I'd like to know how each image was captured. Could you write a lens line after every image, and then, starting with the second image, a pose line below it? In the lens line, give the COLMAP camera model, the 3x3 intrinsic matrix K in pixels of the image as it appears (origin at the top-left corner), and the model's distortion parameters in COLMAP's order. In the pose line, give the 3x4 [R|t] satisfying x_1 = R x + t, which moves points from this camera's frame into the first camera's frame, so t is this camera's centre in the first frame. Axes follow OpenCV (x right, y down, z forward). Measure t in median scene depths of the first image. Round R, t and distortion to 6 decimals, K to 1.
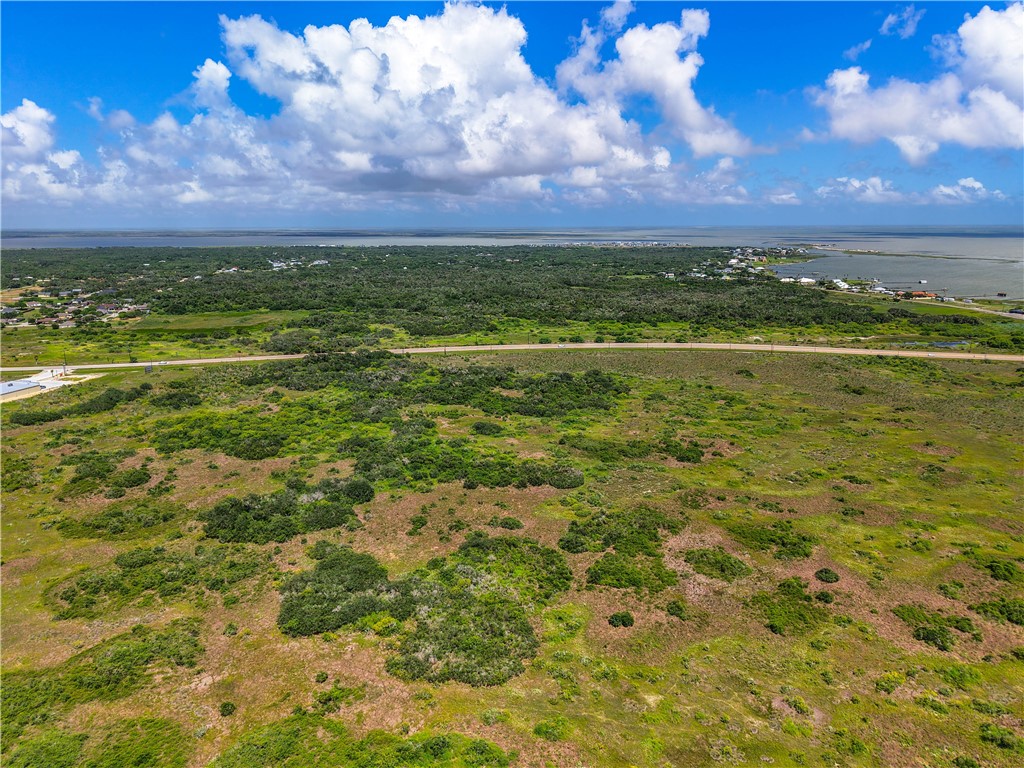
lens RADIAL K [[683.3, 0, 509.5], [0, 683.3, 381.8], [0, 0, 1]] dist [0.019500, -0.016433]
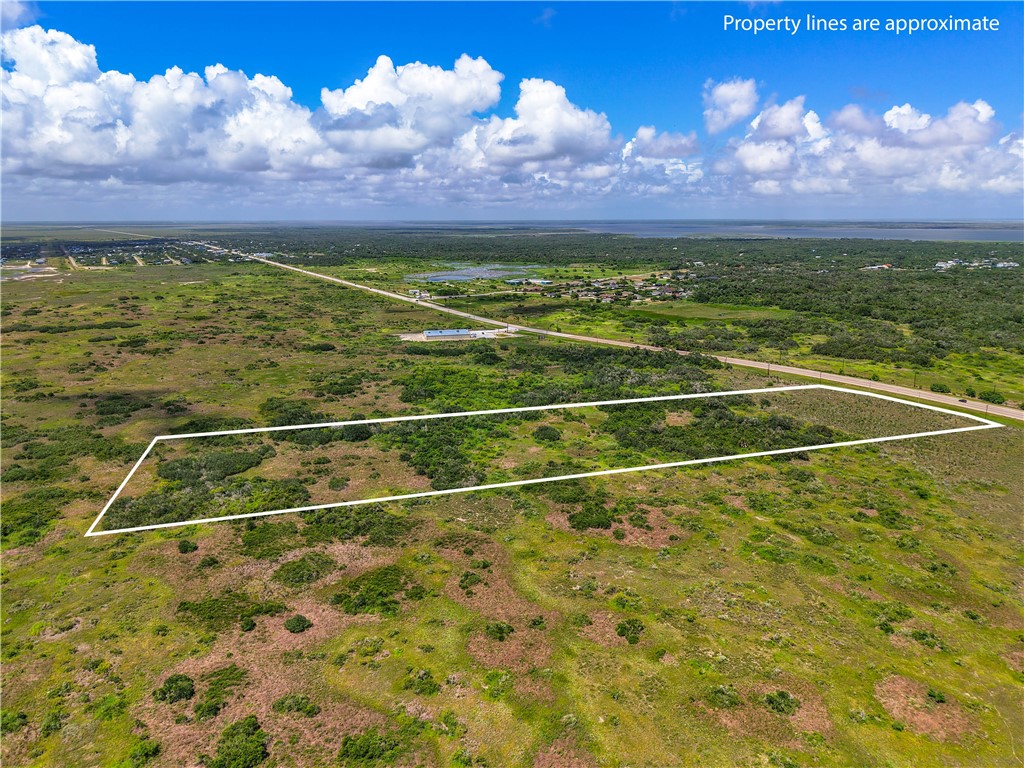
lens RADIAL K [[683.3, 0, 506.7], [0, 683.3, 383.4], [0, 0, 1]] dist [0.019500, -0.016433]
pose [[0.477955, 0.213844, -0.851956, 1.357659], [-0.195314, 0.971505, 0.134278, -0.222265], [0.856394, 0.102220, 0.506102, 0.756554]]
